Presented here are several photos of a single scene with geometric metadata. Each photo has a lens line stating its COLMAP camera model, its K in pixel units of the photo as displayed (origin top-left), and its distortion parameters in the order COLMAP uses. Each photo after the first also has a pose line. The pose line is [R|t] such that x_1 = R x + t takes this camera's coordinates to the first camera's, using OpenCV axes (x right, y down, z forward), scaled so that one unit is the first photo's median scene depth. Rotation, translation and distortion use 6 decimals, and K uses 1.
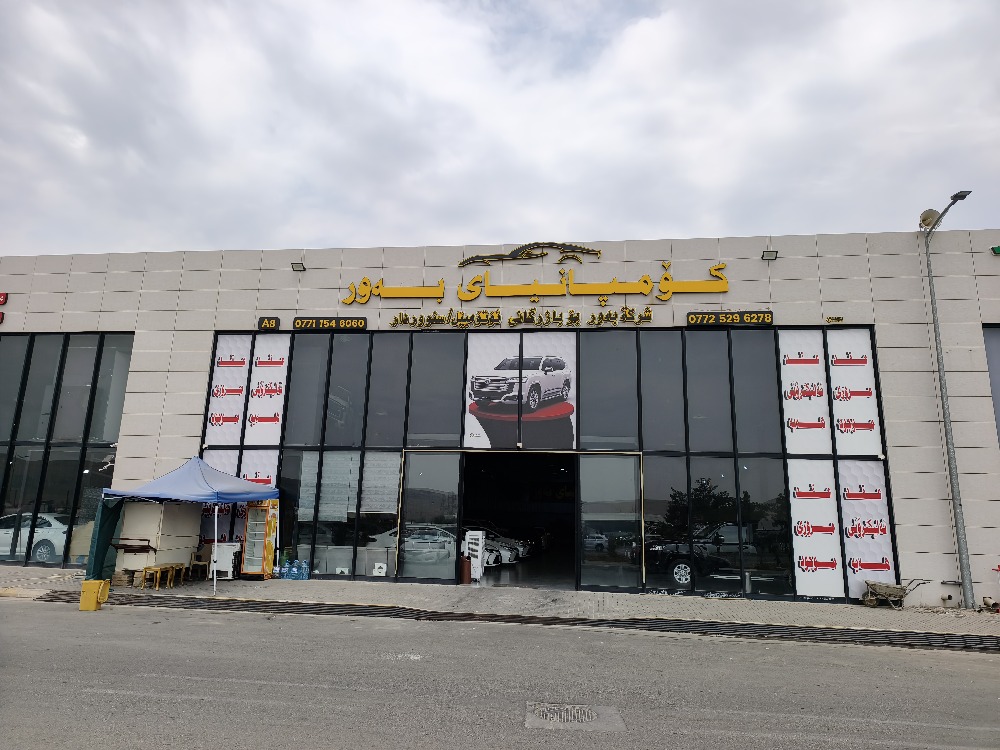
lens RADIAL K [[700.3, 0, 500.0], [0, 700.3, 375.0], [0, 0, 1]] dist [0.038680, -0.001785]
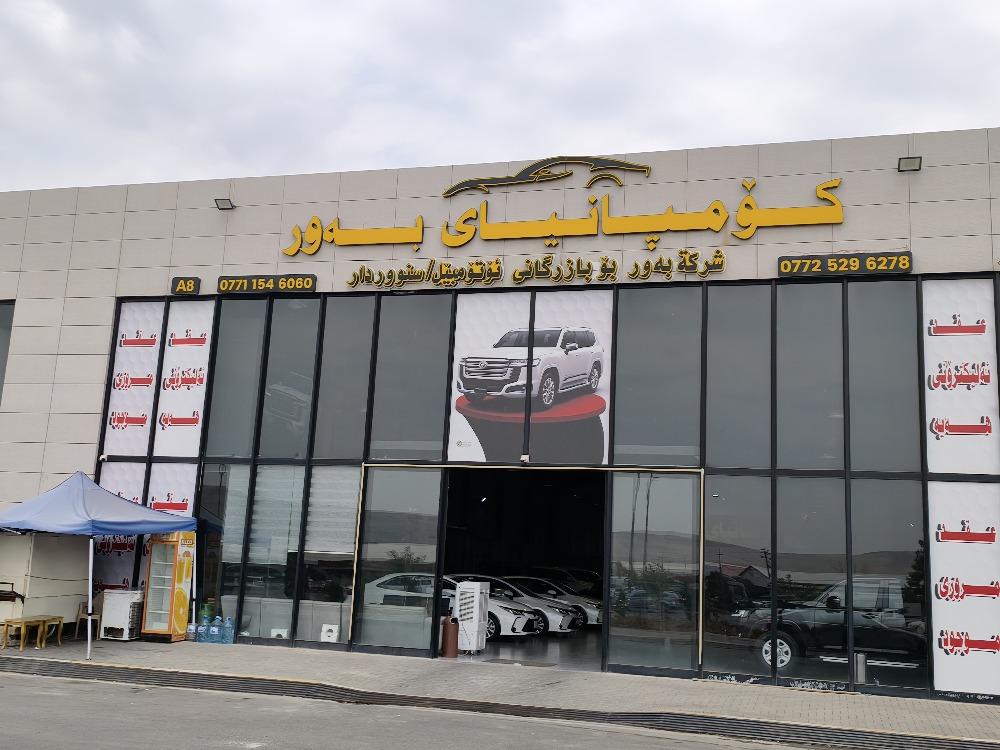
lens RADIAL K [[1076.5, 0, 500.0], [0, 1076.5, 375.0], [0, 0, 1]] dist [-0.000244, 0.156181]
pose [[0.988397, -0.007689, -0.151700, 0.159054], [0.011328, 0.999668, 0.023135, -0.004965], [0.151472, -0.024585, 0.988156, -0.034573]]
